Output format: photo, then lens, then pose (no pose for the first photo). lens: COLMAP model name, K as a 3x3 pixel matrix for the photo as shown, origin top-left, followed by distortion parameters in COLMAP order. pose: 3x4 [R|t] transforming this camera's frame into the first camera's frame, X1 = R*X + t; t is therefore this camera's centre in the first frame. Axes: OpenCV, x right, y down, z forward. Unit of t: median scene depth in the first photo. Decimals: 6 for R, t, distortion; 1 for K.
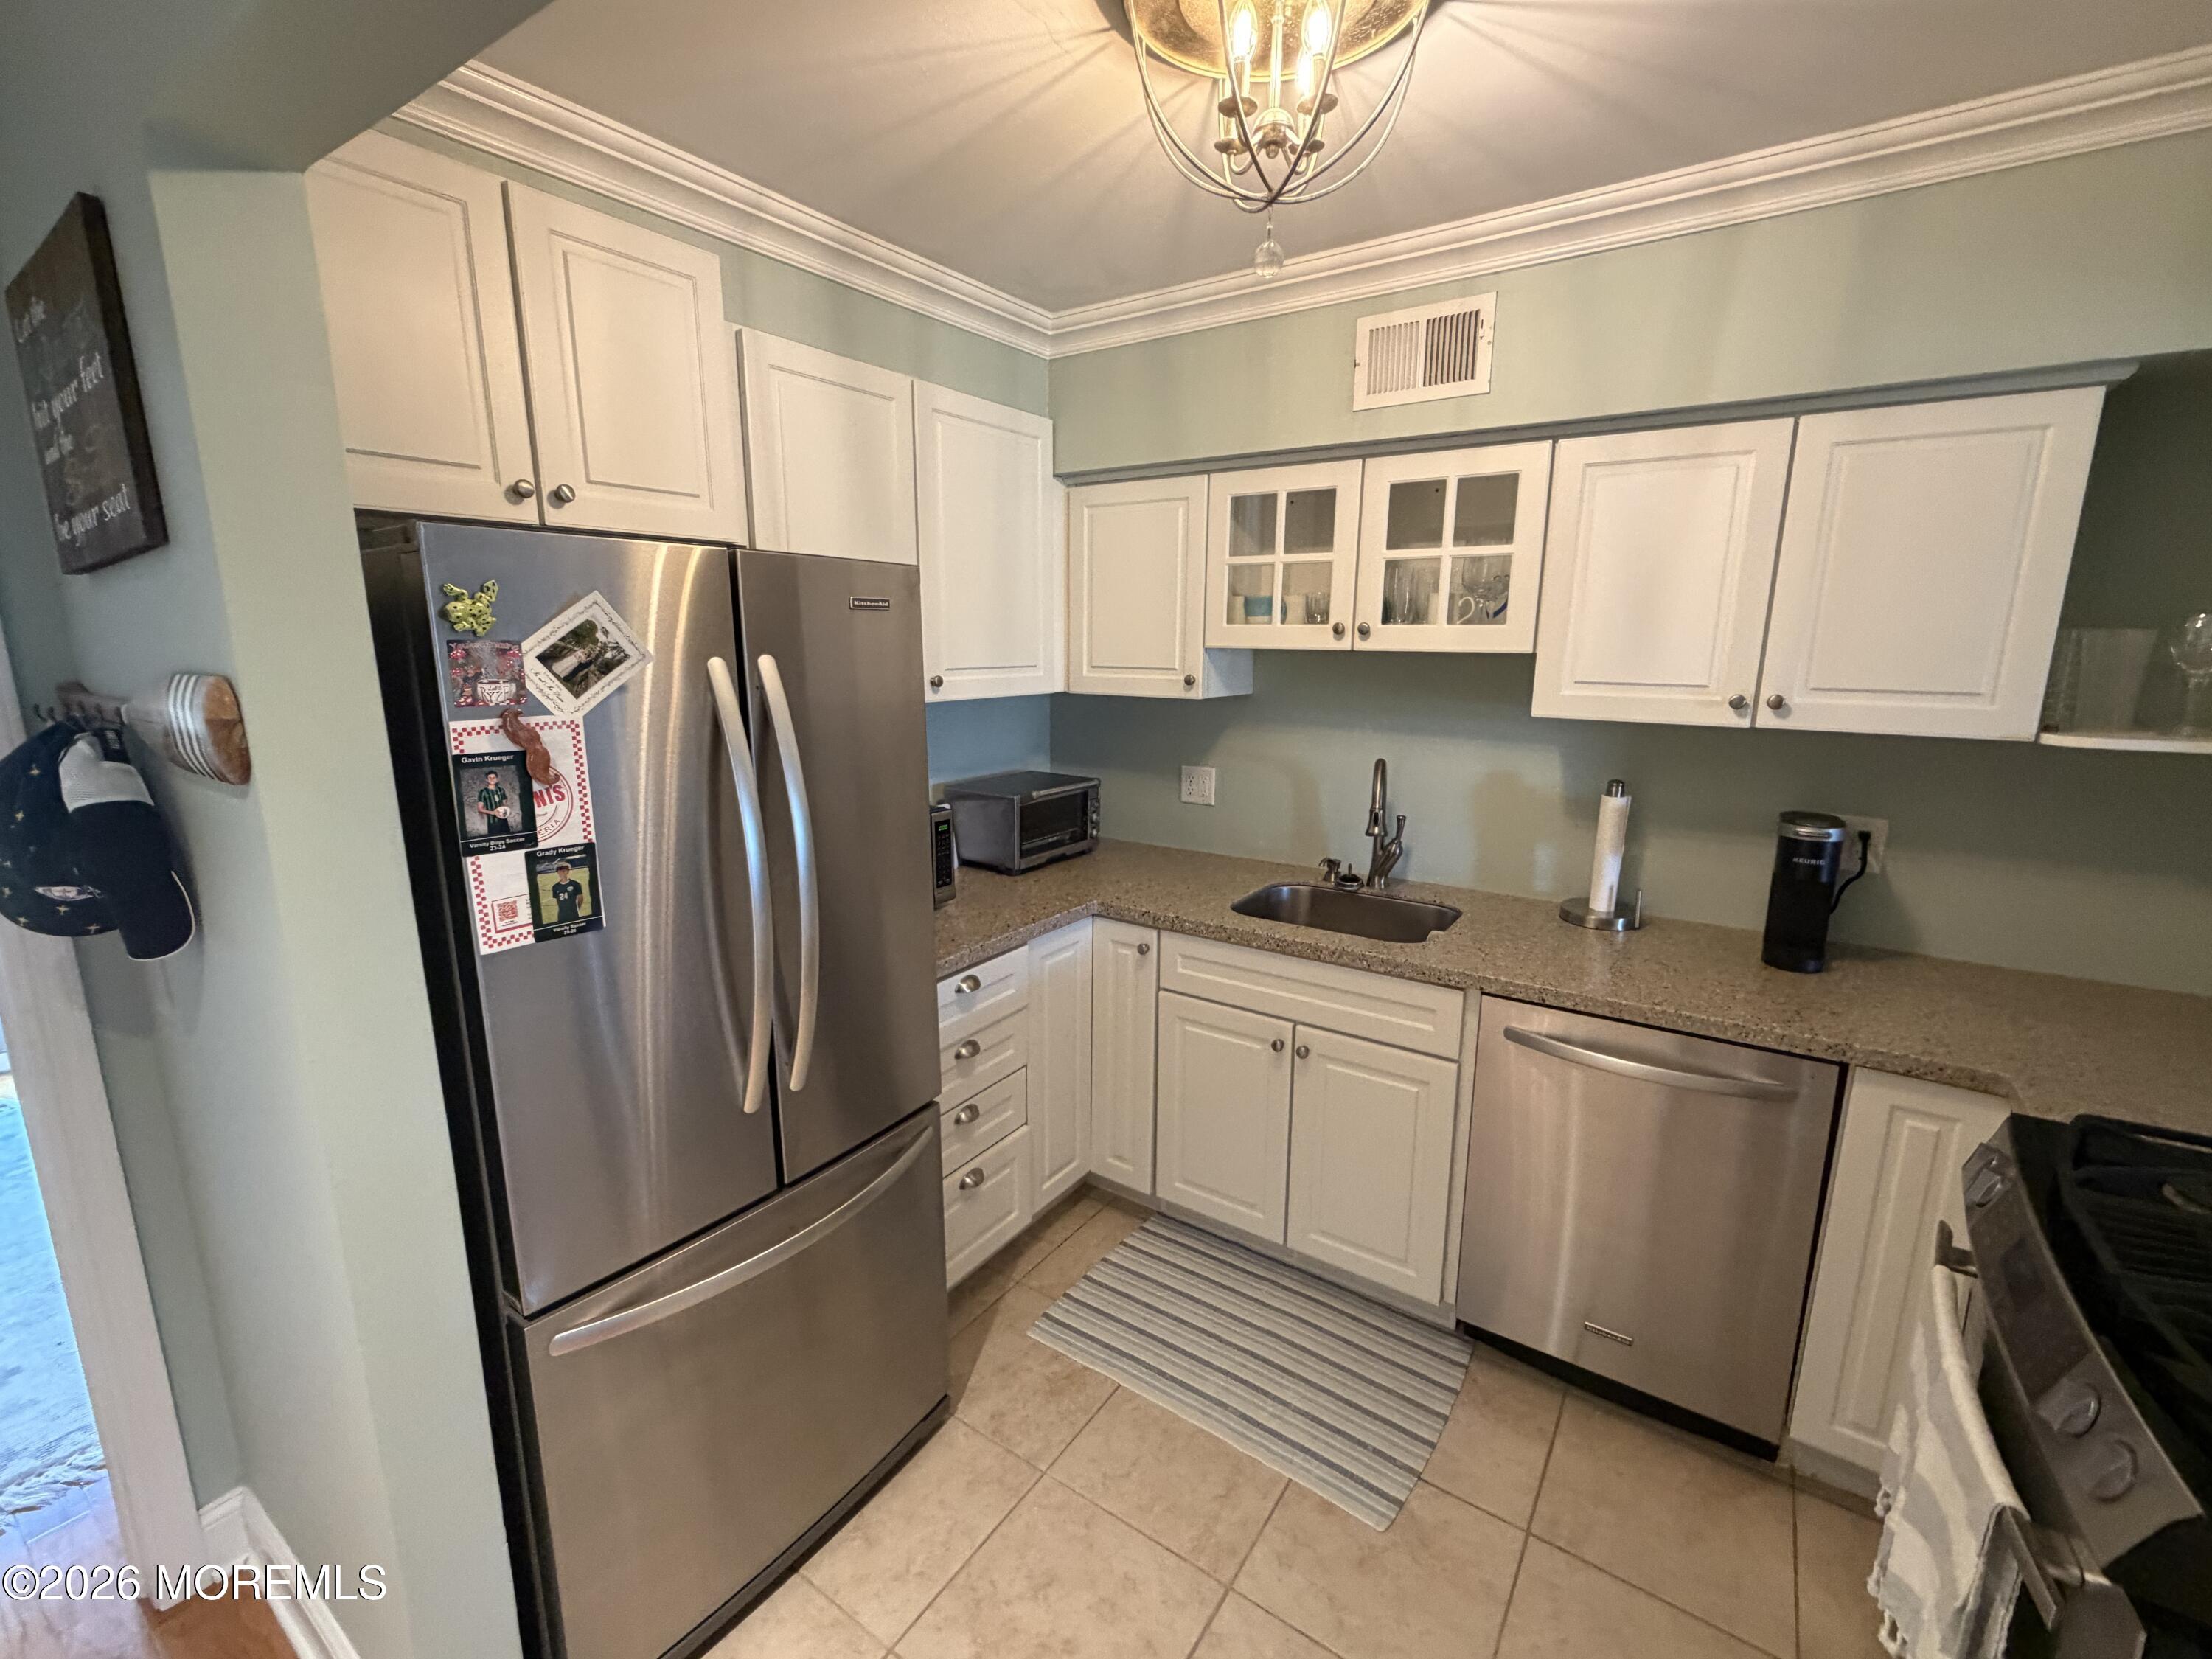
lens RADIAL K [[950.1, 0, 1106.1], [0, 950.1, 827.0], [0, 0, 1]] dist [-0.000858, 0.000885]
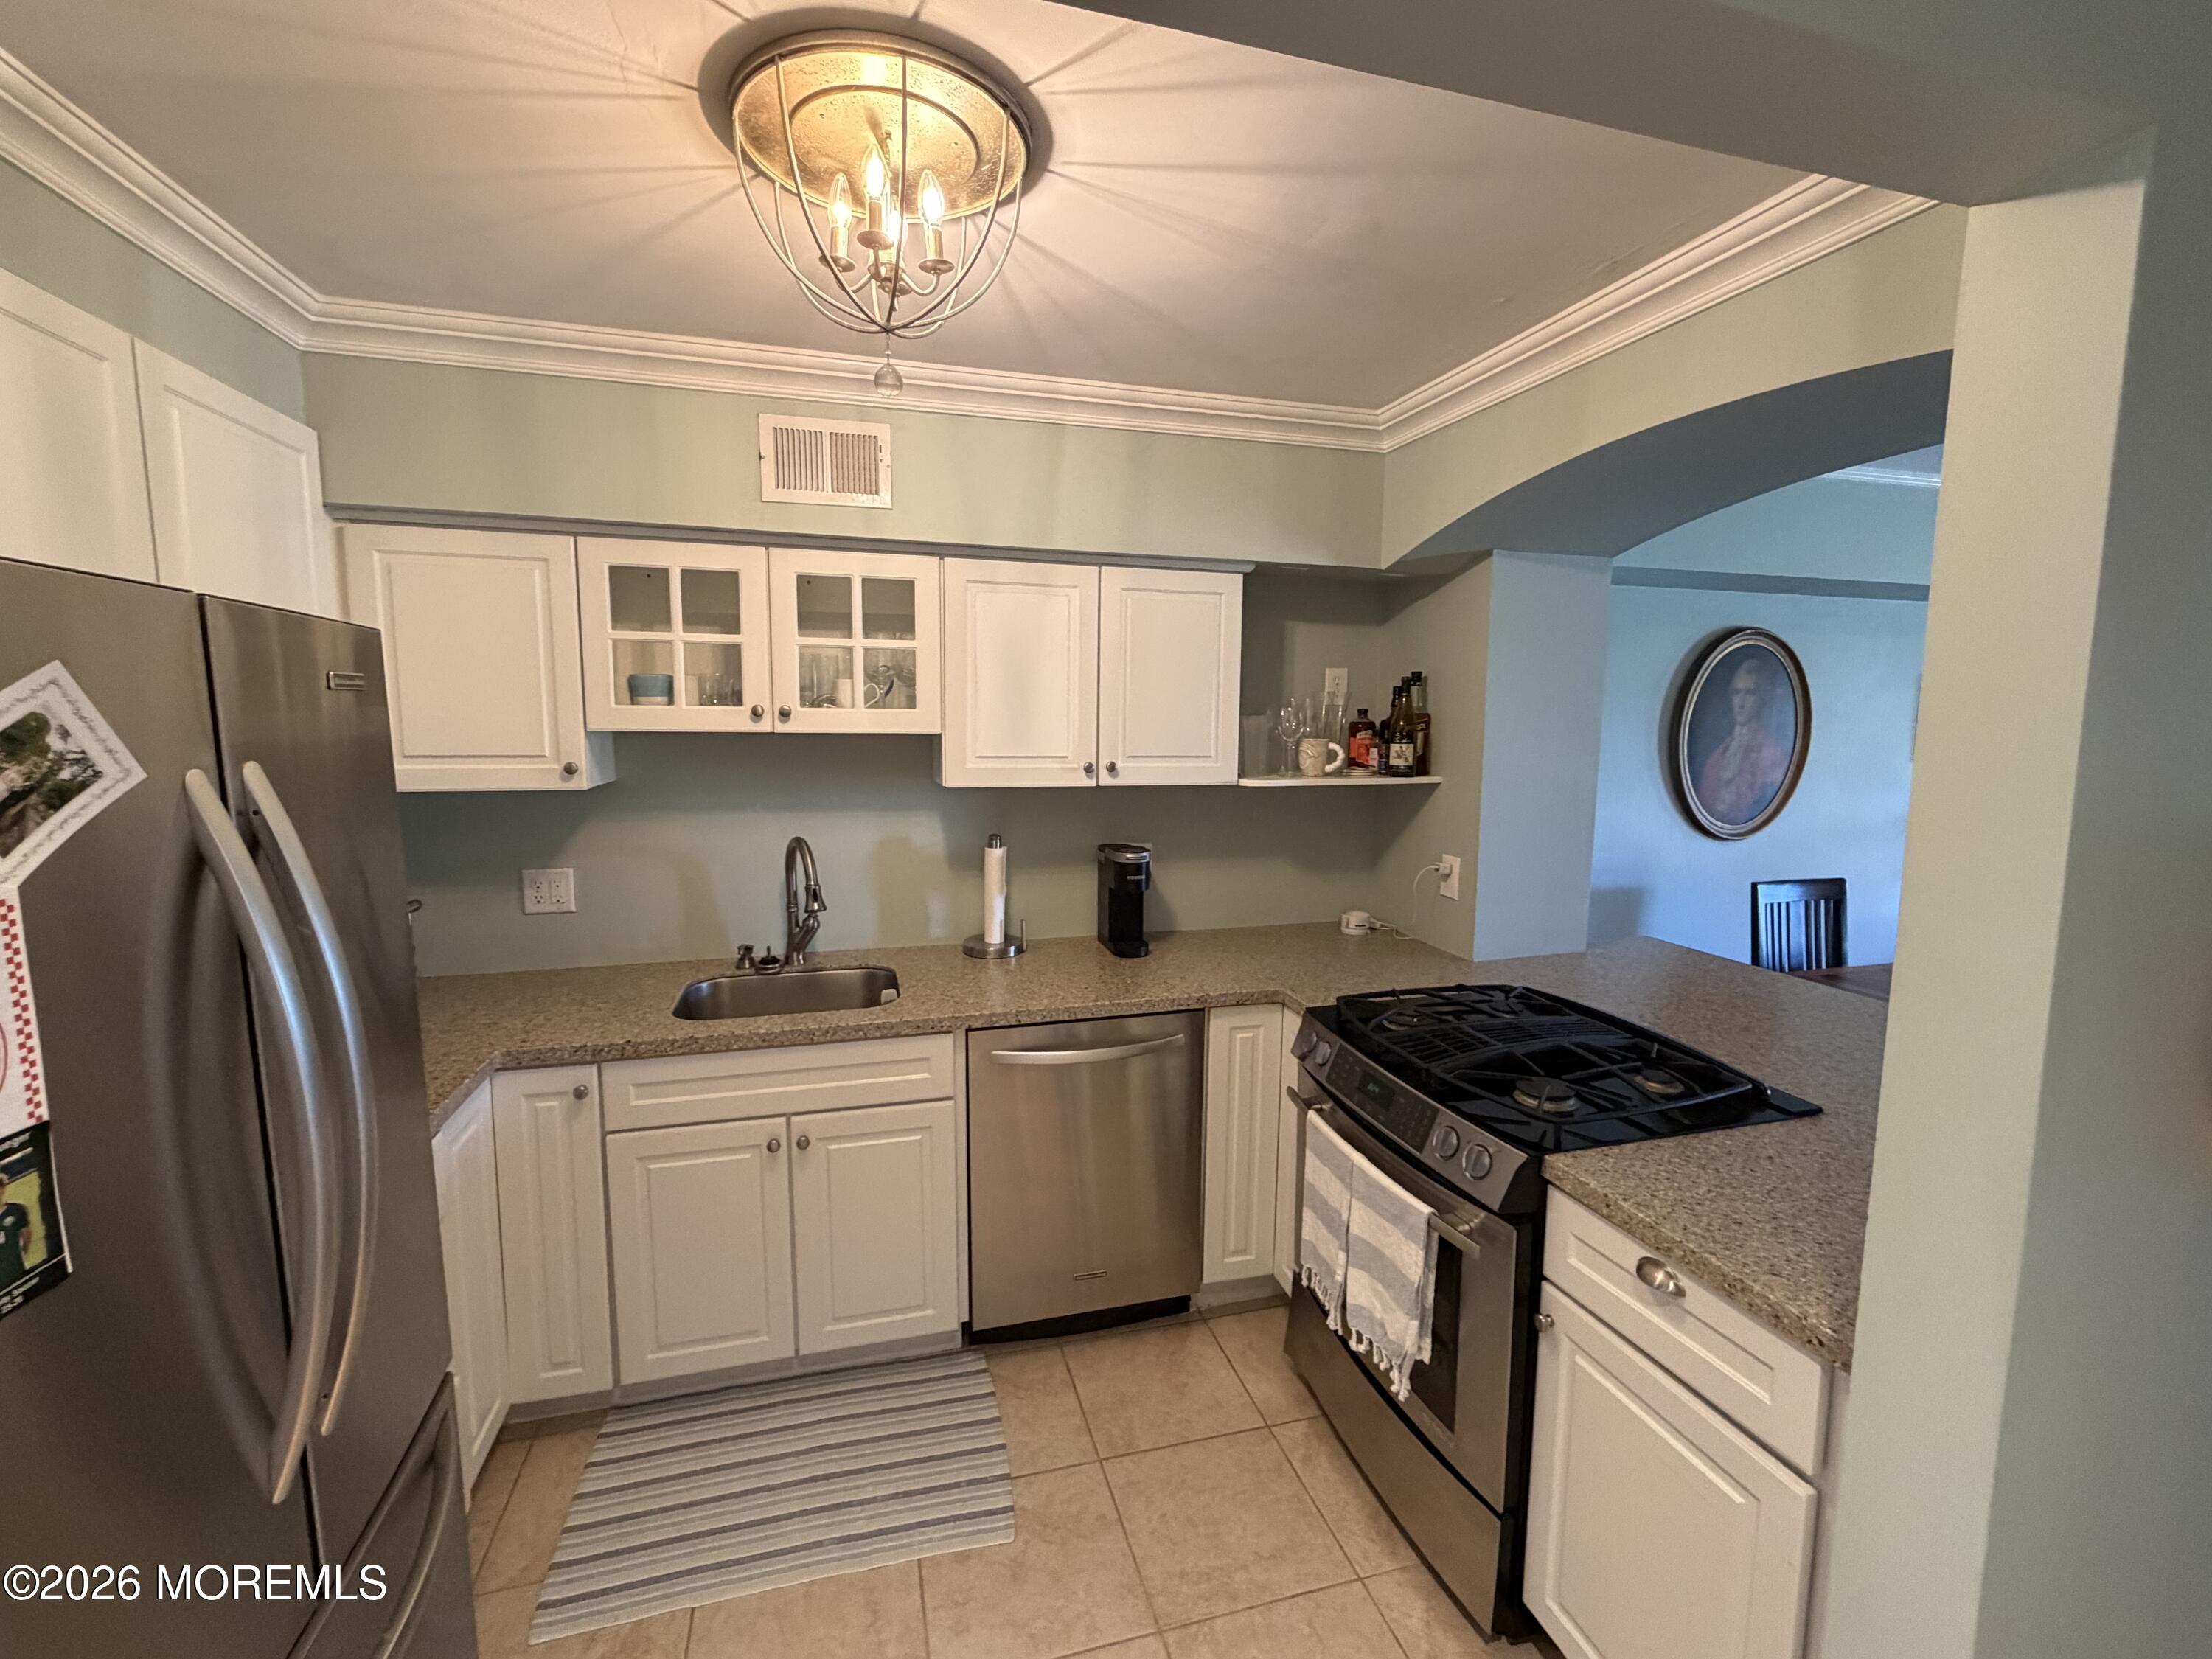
lens RADIAL K [[950.1, 0, 1108.3], [0, 950.1, 826.9], [0, 0, 1]] dist [-0.000858, 0.000885]
pose [[0.636251, -0.090547, 0.766150, -0.318560], [0.146192, 0.989246, -0.004492, -0.033281], [-0.757504, 0.114863, 0.642646, 0.104669]]
